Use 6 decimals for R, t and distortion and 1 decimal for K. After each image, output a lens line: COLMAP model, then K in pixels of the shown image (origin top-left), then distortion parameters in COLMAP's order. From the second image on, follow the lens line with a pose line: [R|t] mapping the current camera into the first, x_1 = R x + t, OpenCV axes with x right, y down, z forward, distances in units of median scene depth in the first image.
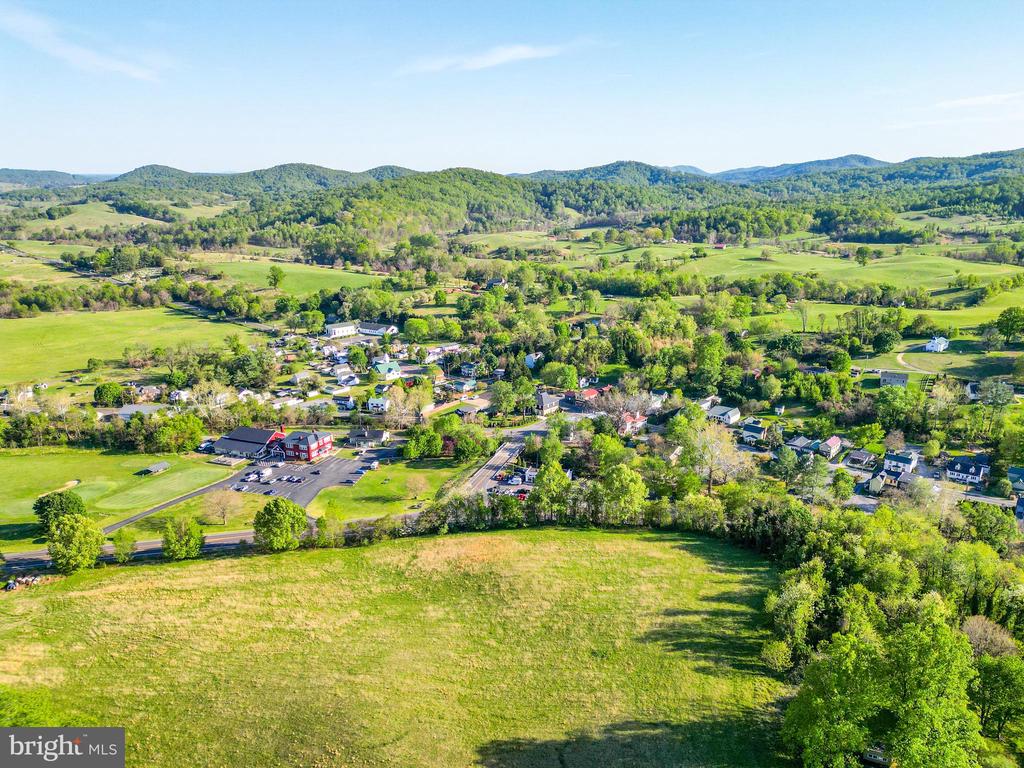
lens RADIAL K [[748.0, 0, 536.5], [0, 748.0, 406.3], [0, 0, 1]] dist [0.102429, -0.116765]
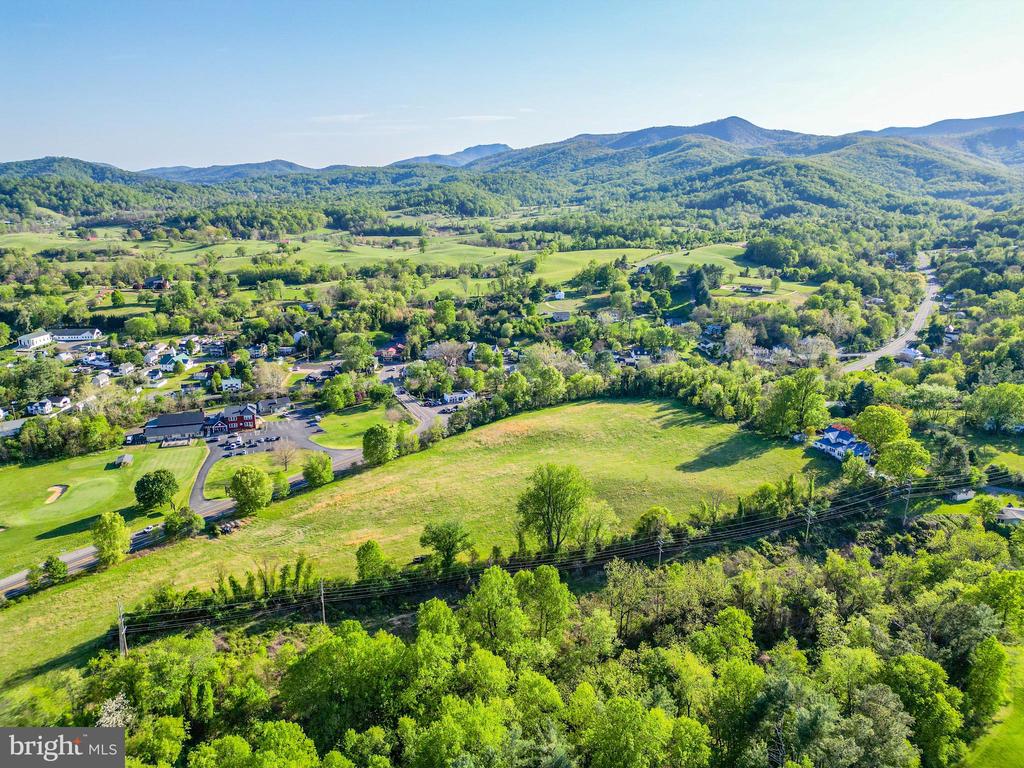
lens RADIAL K [[712.6, 0, 509.2], [0, 712.6, 383.8], [0, 0, 1]] dist [0.081230, -0.080247]
pose [[0.768157, -0.163275, 0.619093, -0.149661], [0.173007, 0.983900, 0.044823, 0.005235], [-0.616444, 0.072676, 0.784038, -0.025720]]
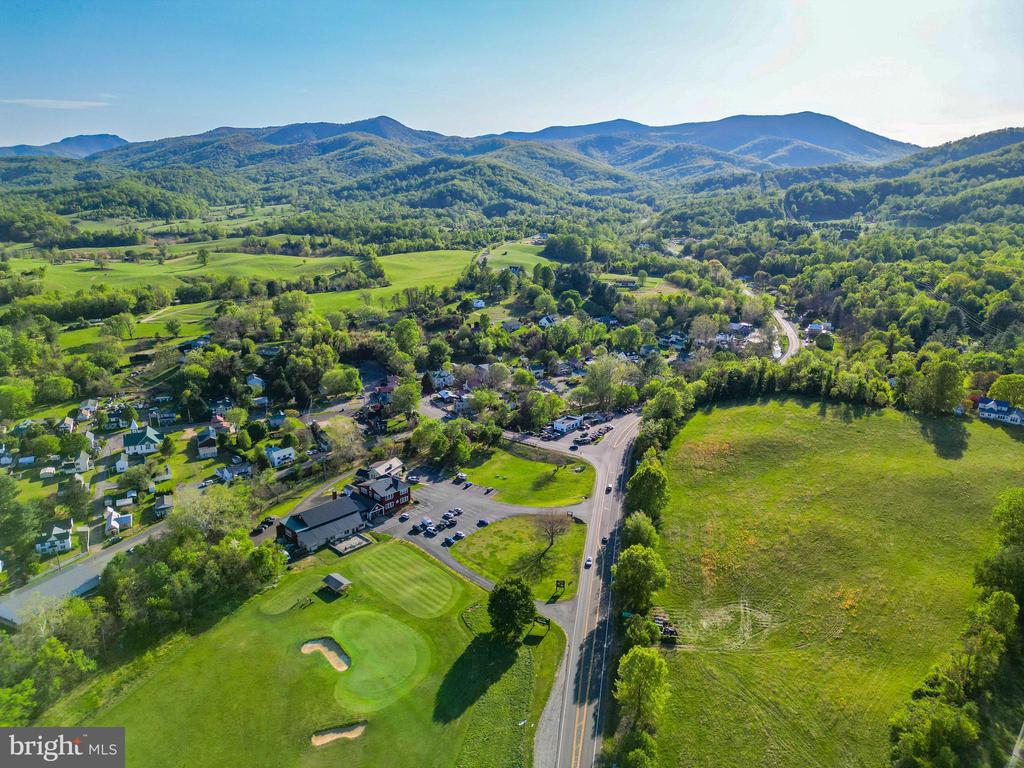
lens RADIAL K [[712.6, 0, 509.2], [0, 712.6, 383.8], [0, 0, 1]] dist [0.081230, -0.080247]
pose [[0.380277, -0.246578, 0.891397, -0.220990], [0.261927, 0.953059, 0.151895, -0.036997], [-0.887008, 0.175719, 0.427012, 0.109464]]
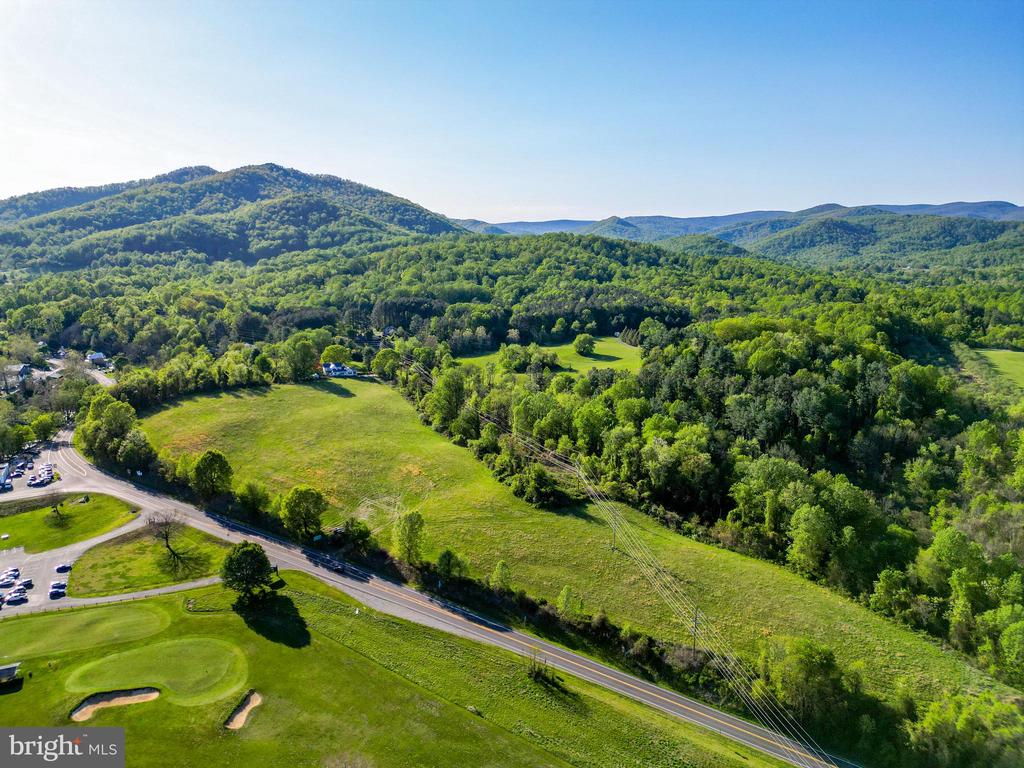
lens RADIAL K [[712.6, 0, 509.2], [0, 712.6, 383.8], [0, 0, 1]] dist [0.081230, -0.080247]
pose [[-0.686627, -0.139407, 0.713519, -0.243229], [0.206474, 0.903637, 0.375244, -0.052613], [-0.697074, 0.404976, -0.591677, 0.209010]]
